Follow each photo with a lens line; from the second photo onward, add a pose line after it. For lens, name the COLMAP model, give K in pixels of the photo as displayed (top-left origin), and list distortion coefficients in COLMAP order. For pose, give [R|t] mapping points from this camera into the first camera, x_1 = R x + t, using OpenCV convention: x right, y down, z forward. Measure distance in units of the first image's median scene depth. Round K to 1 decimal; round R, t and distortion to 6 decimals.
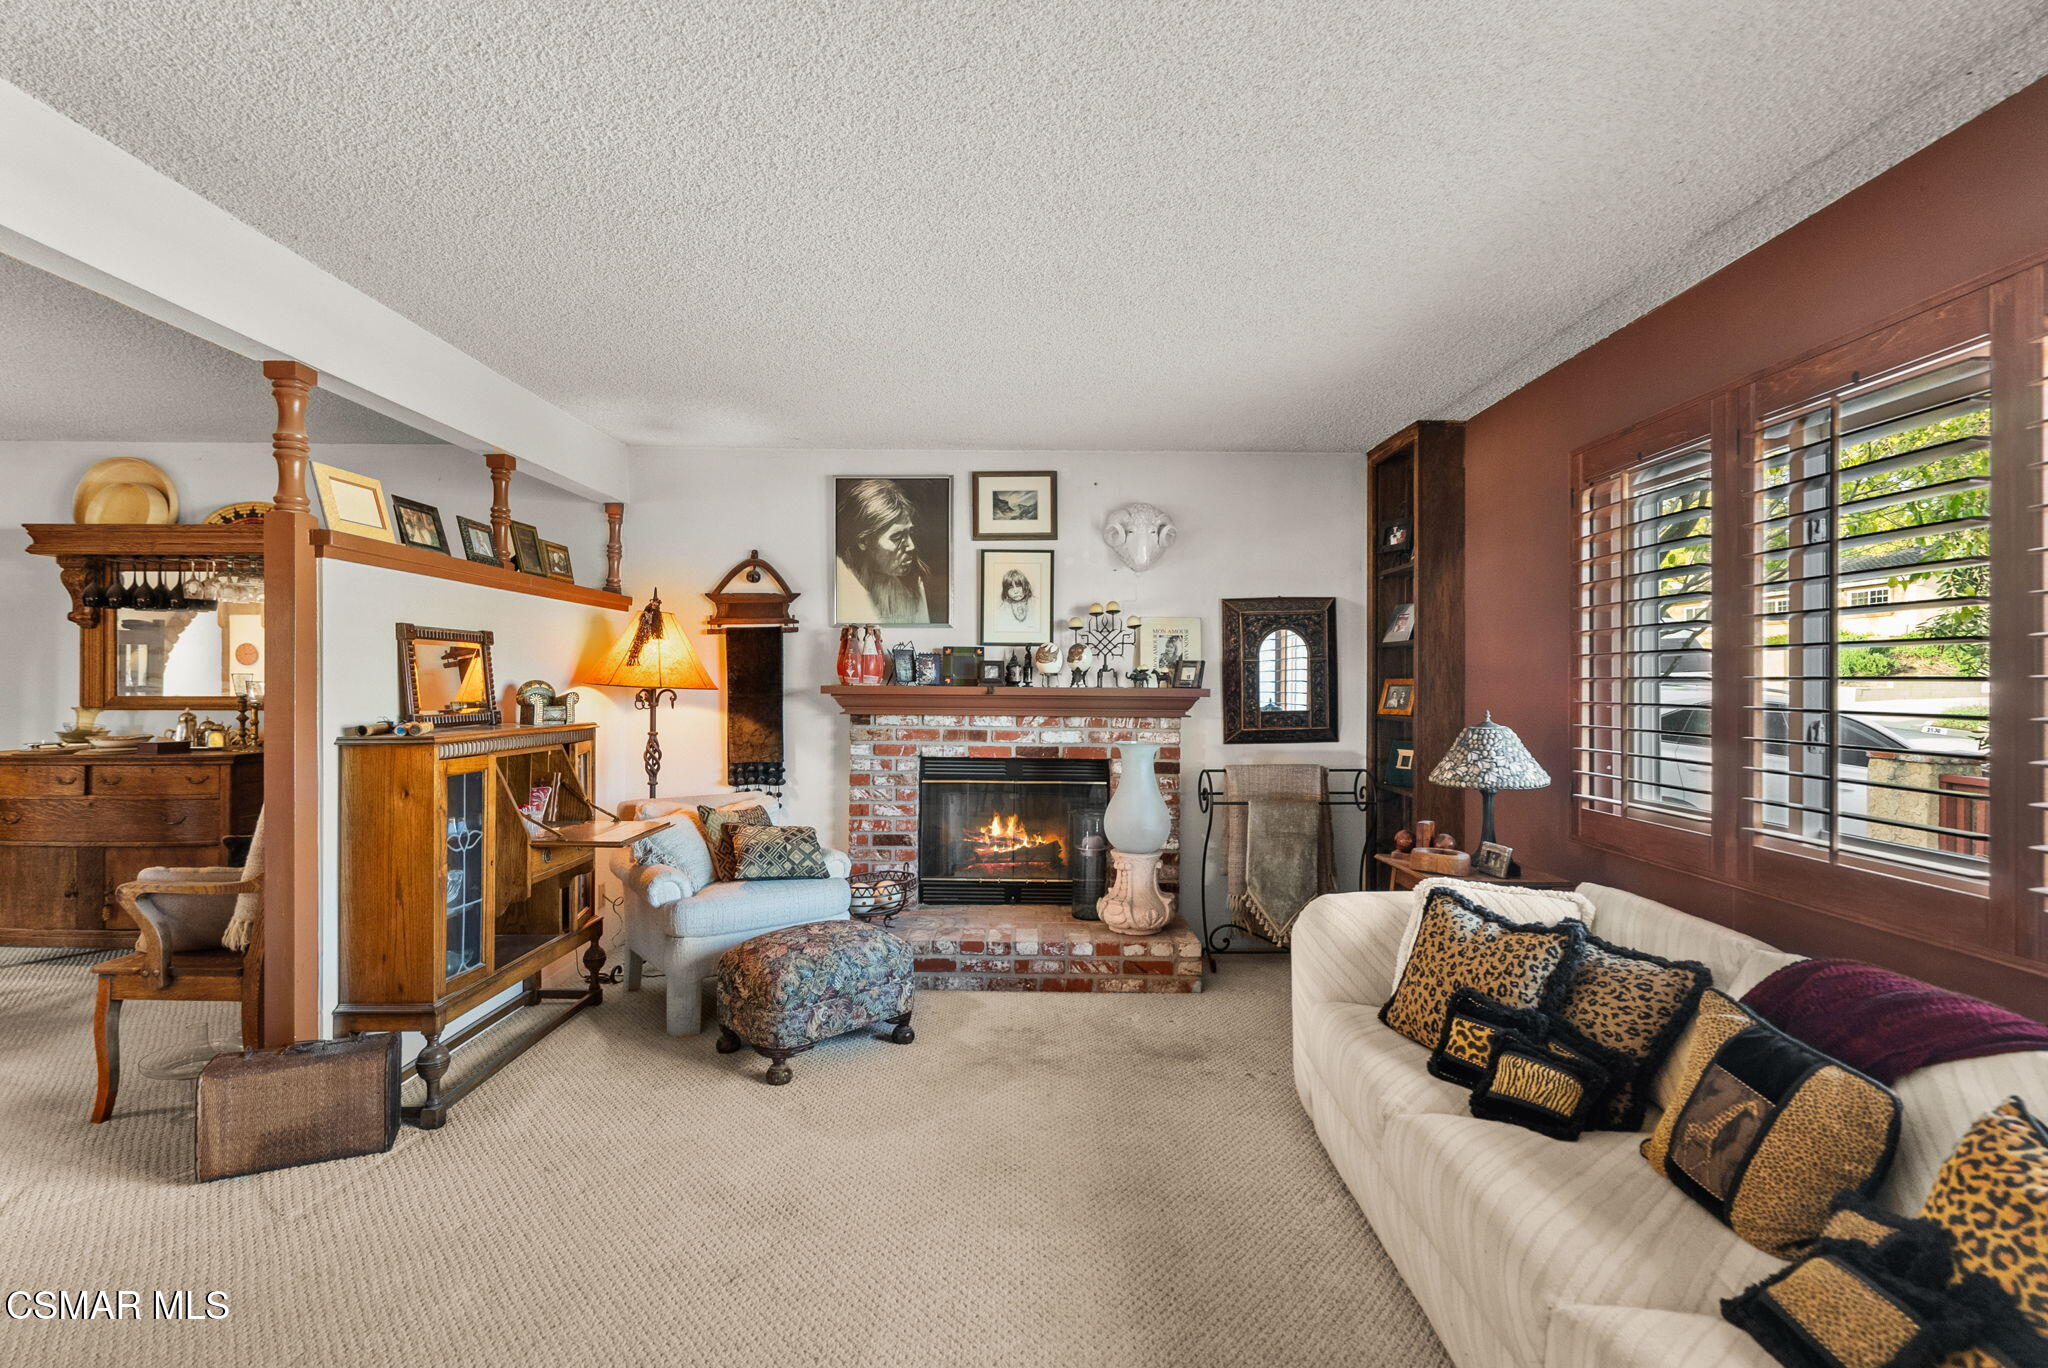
lens RADIAL K [[935.1, 0, 1014.3], [0, 935.1, 682.1], [0, 0, 1]] dist [-0.007934, 0.001601]
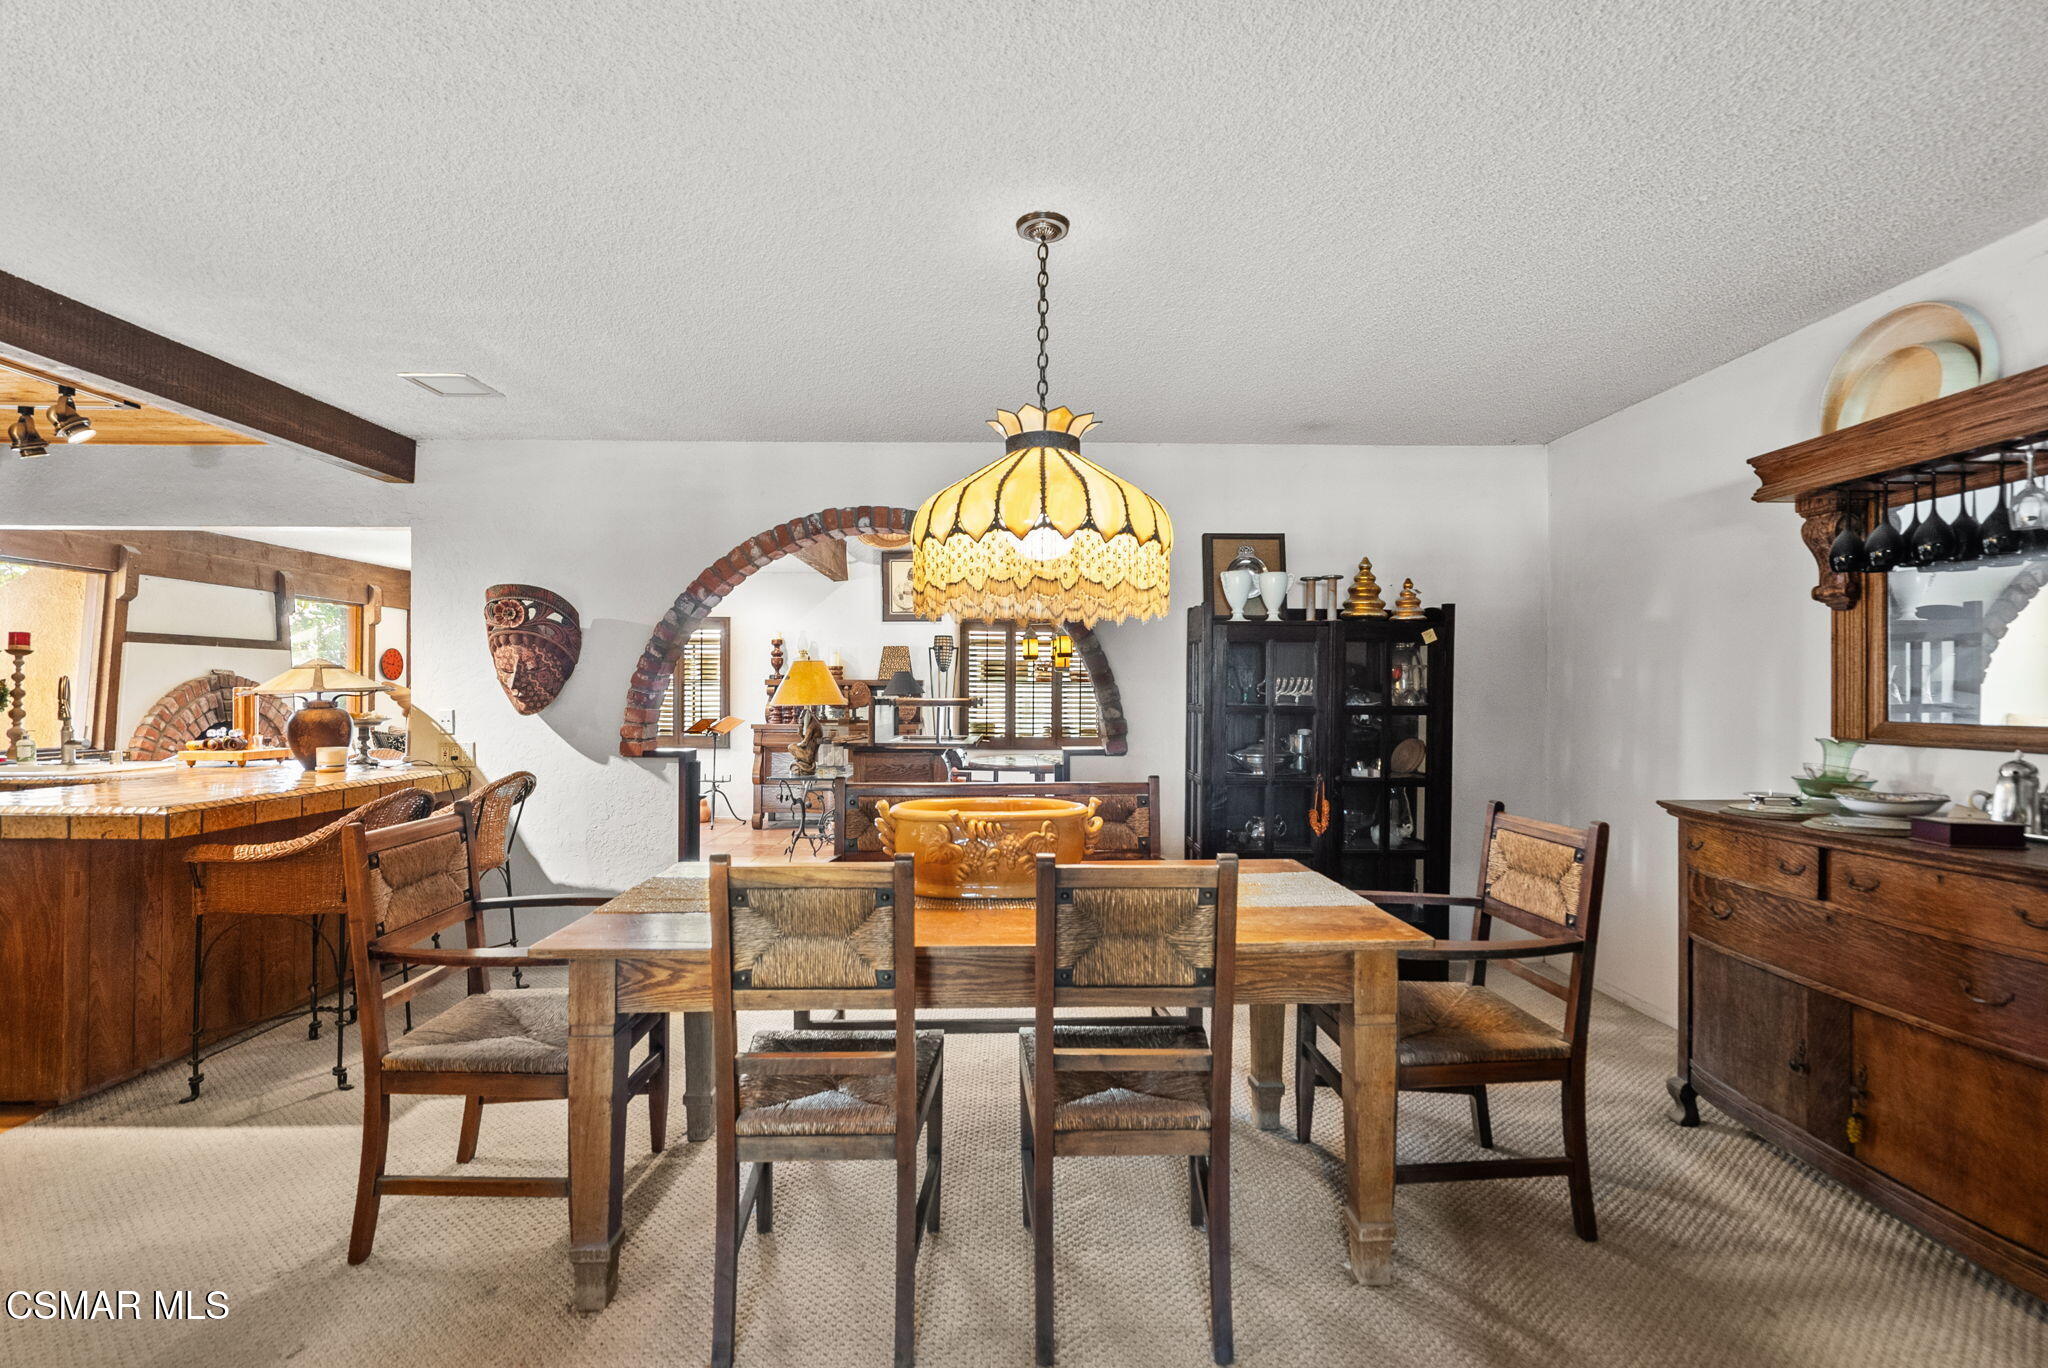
lens RADIAL K [[935.1, 0, 1034.4], [0, 935.1, 691.6], [0, 0, 1]] dist [-0.007934, 0.001601]
pose [[0.025535, -0.007840, -0.999643, -0.407995], [-0.001976, 0.999967, -0.007893, 0.001861], [0.999672, 0.002177, 0.025518, 0.463090]]
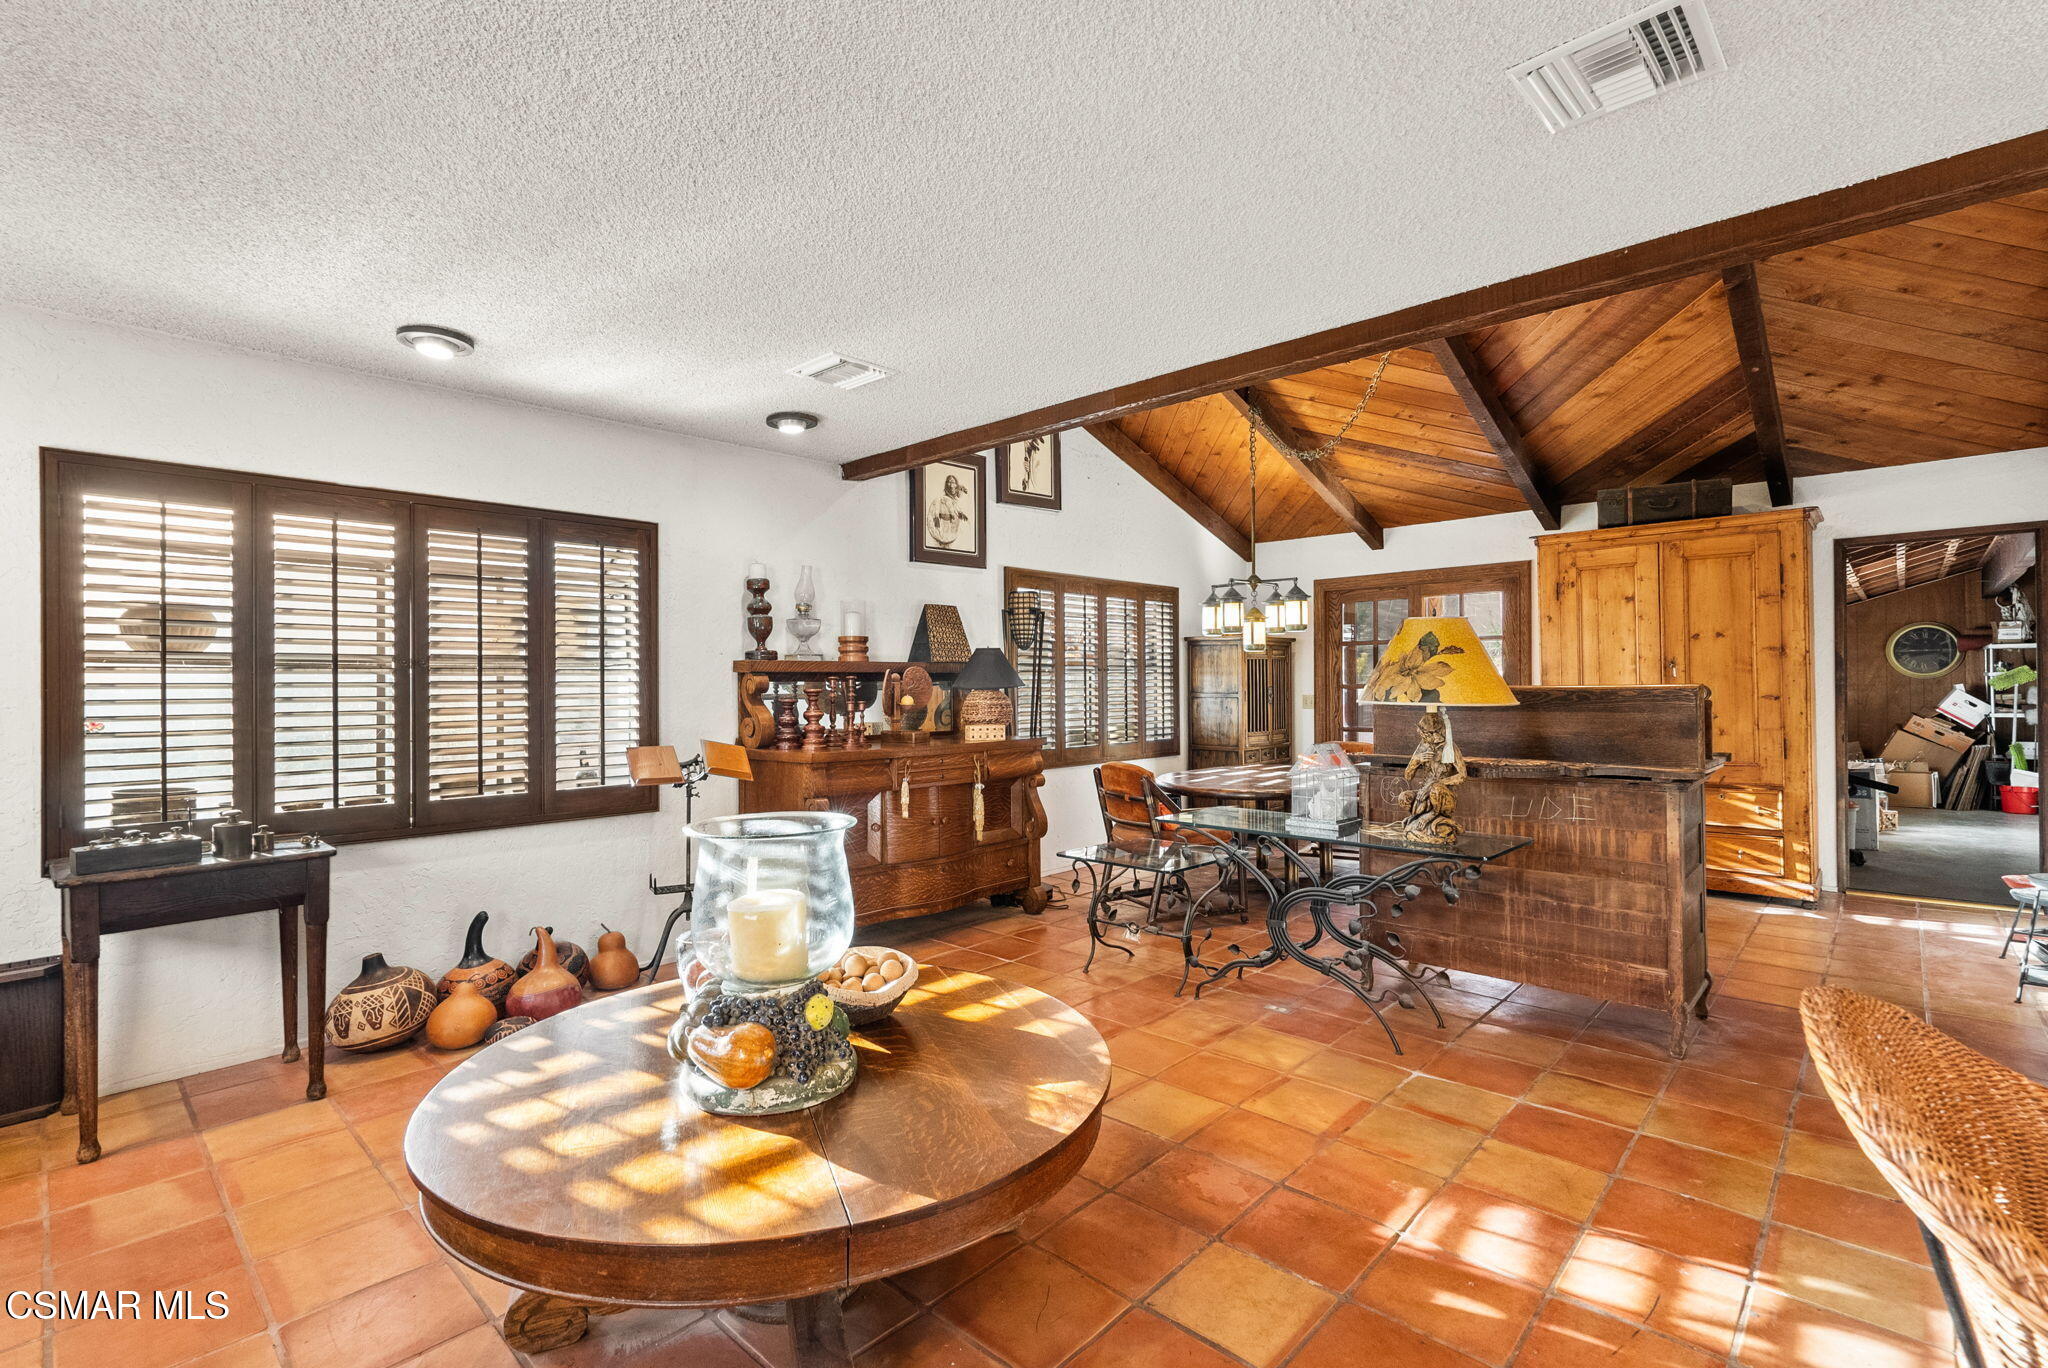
lens RADIAL K [[935.1, 0, 1039.5], [0, 935.1, 684.7], [0, 0, 1]] dist [-0.007934, 0.001601]
pose [[0.734152, -0.003090, -0.678979, -1.351762], [0.006587, 0.999975, 0.002571, -0.011590], [0.678954, -0.006360, 0.734154, -0.387264]]
